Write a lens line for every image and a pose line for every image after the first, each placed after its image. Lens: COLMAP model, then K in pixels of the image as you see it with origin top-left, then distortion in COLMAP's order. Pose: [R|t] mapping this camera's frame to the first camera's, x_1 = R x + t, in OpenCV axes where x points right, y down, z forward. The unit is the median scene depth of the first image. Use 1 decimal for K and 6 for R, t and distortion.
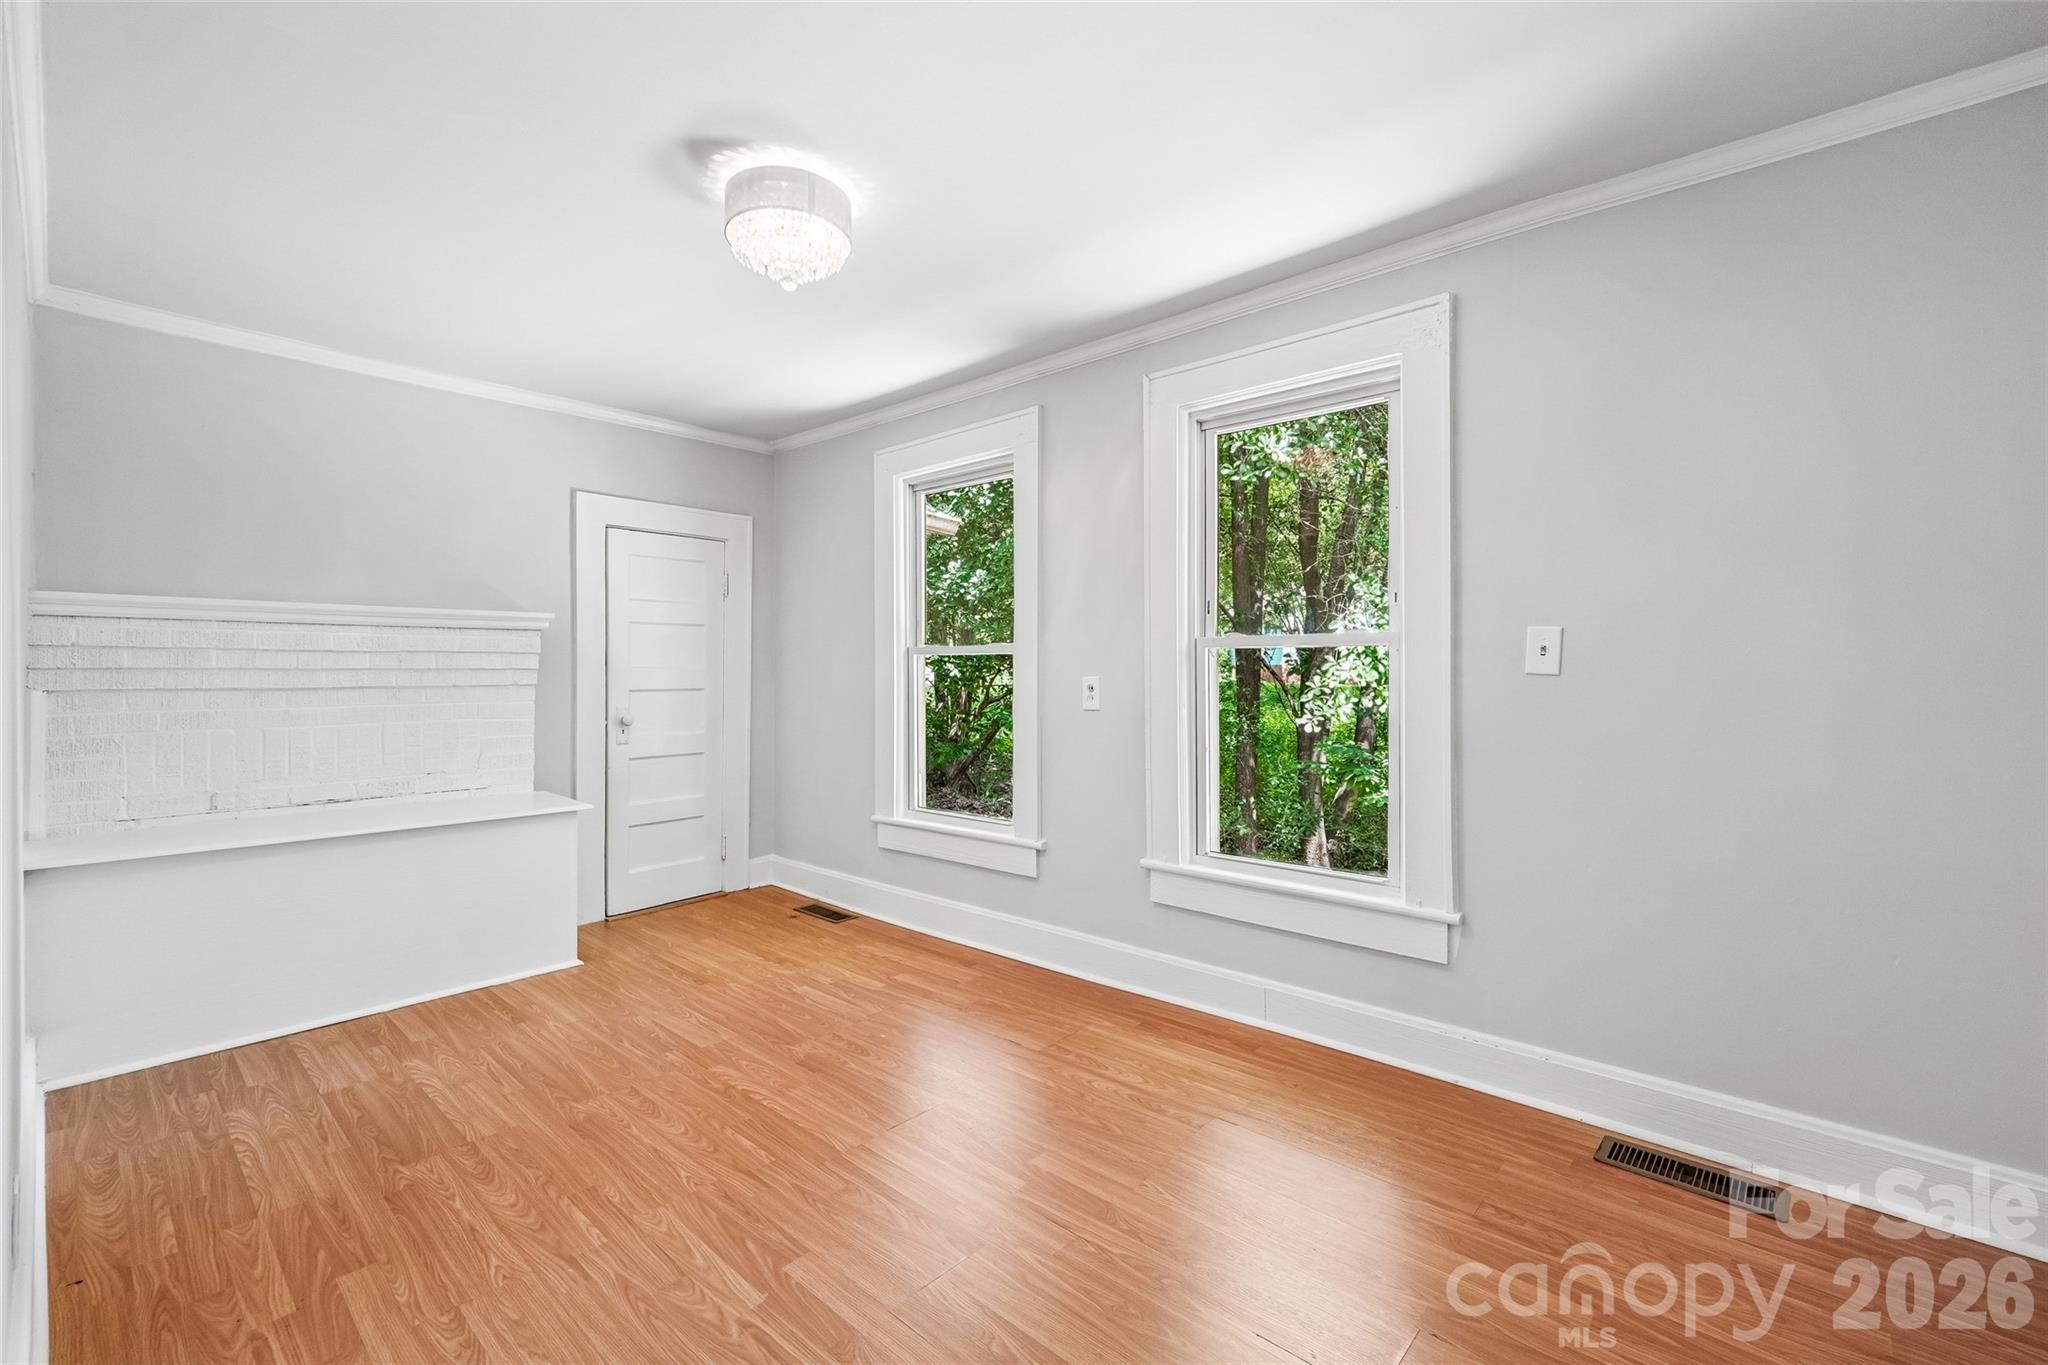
lens RADIAL K [[882.1, 0, 1024.6], [0, 882.1, 674.8], [0, 0, 1]] dist [-0.017730, 0.006684]
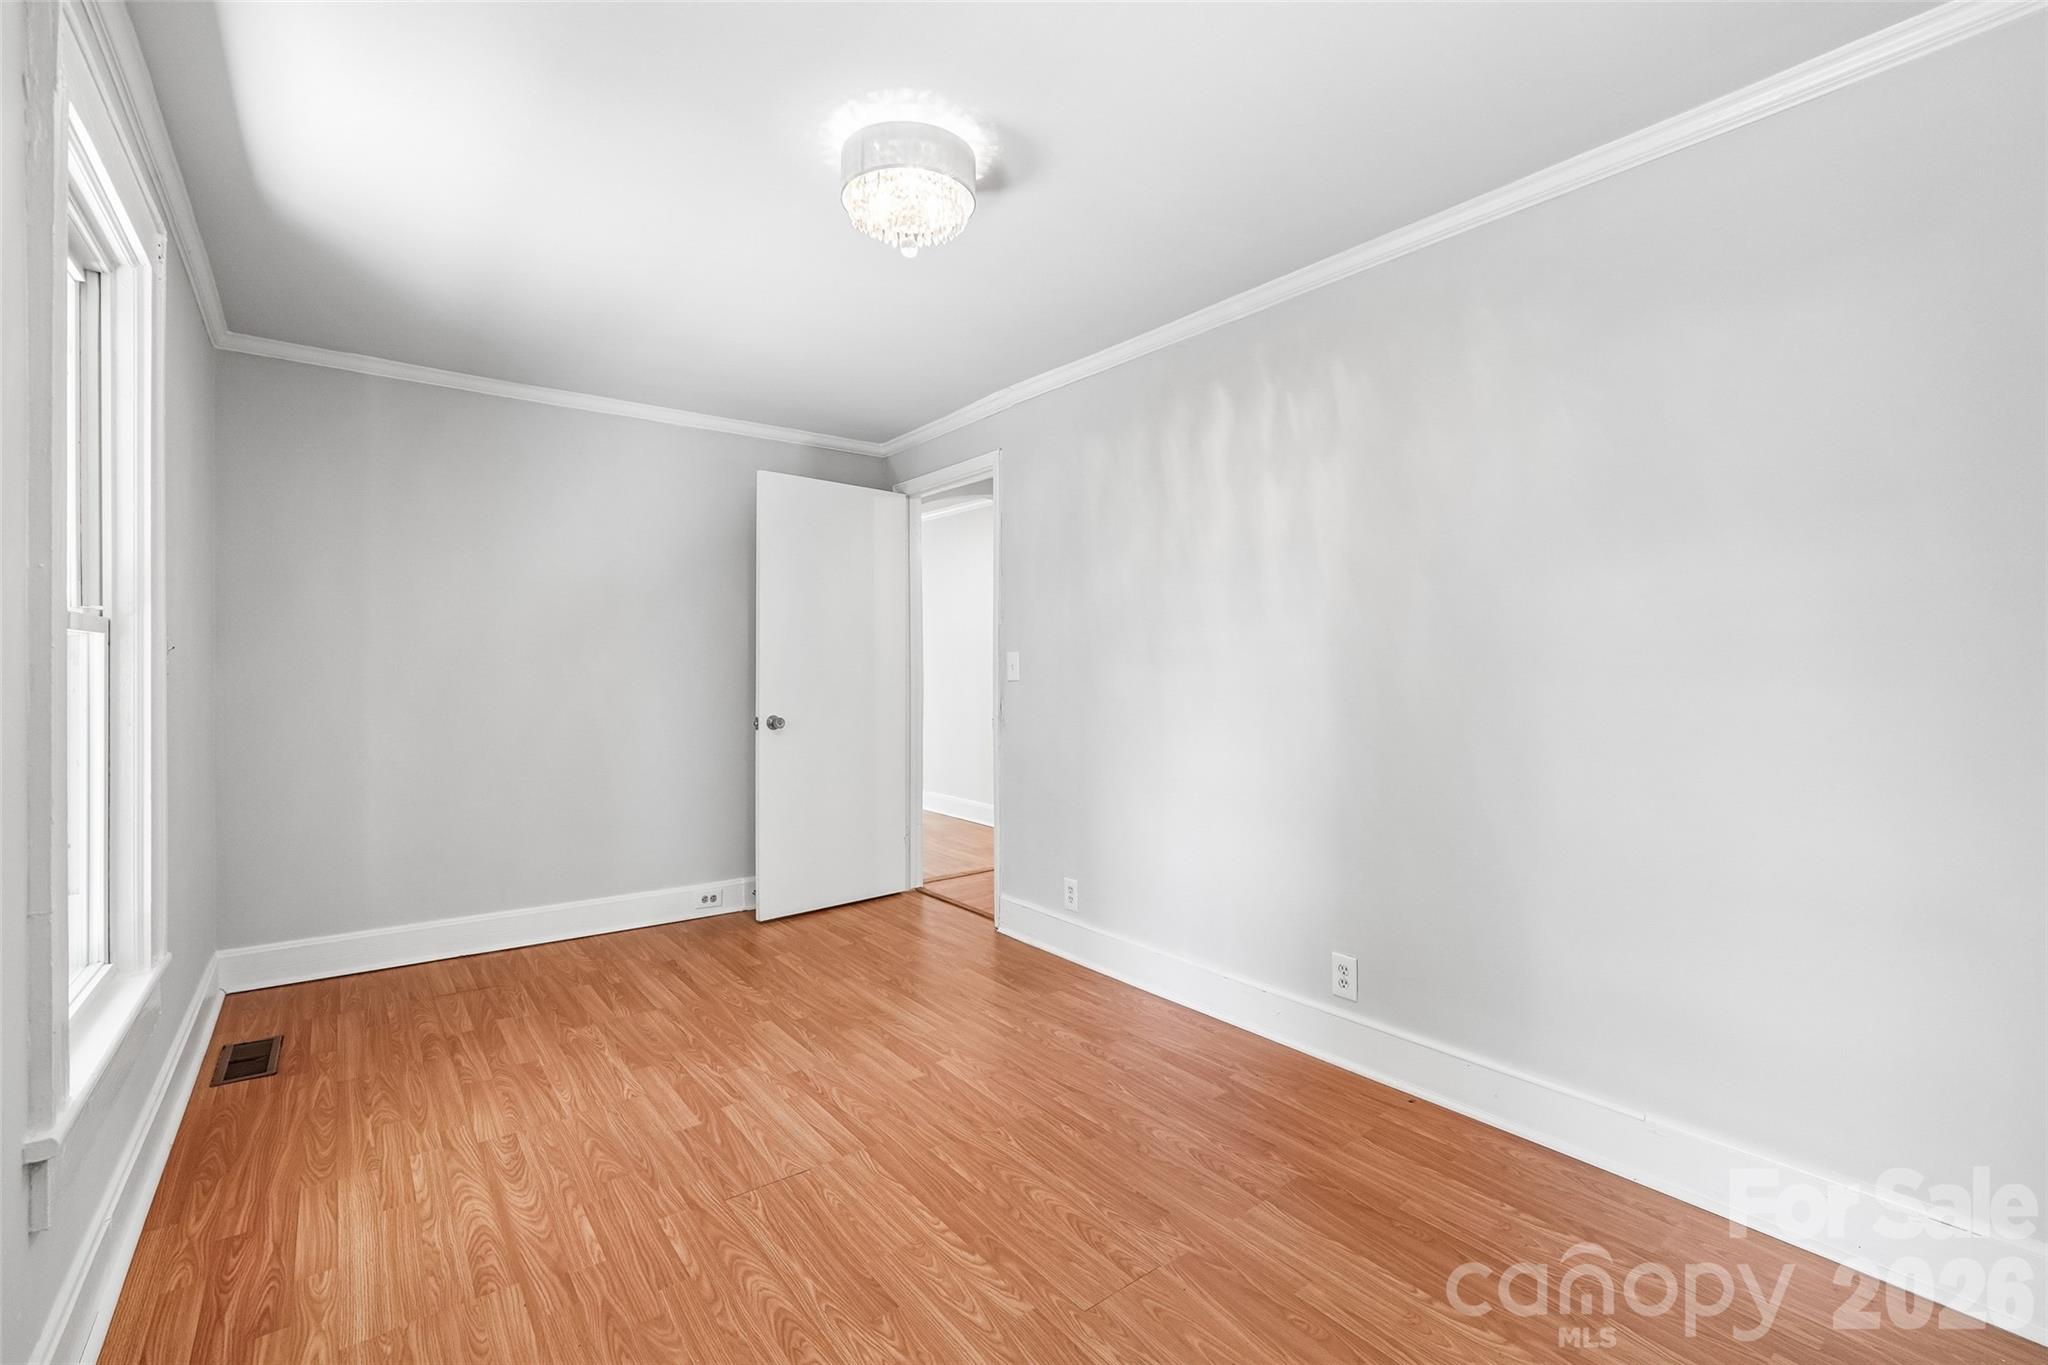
lens RADIAL K [[882.1, 0, 1024.6], [0, 882.1, 674.8], [0, 0, 1]] dist [-0.017730, 0.006684]
pose [[-0.985630, 0.001117, 0.168916, -0.532415], [0.003764, 0.999875, 0.015347, -0.011120], [-0.168878, 0.015762, -0.985511, 1.860844]]
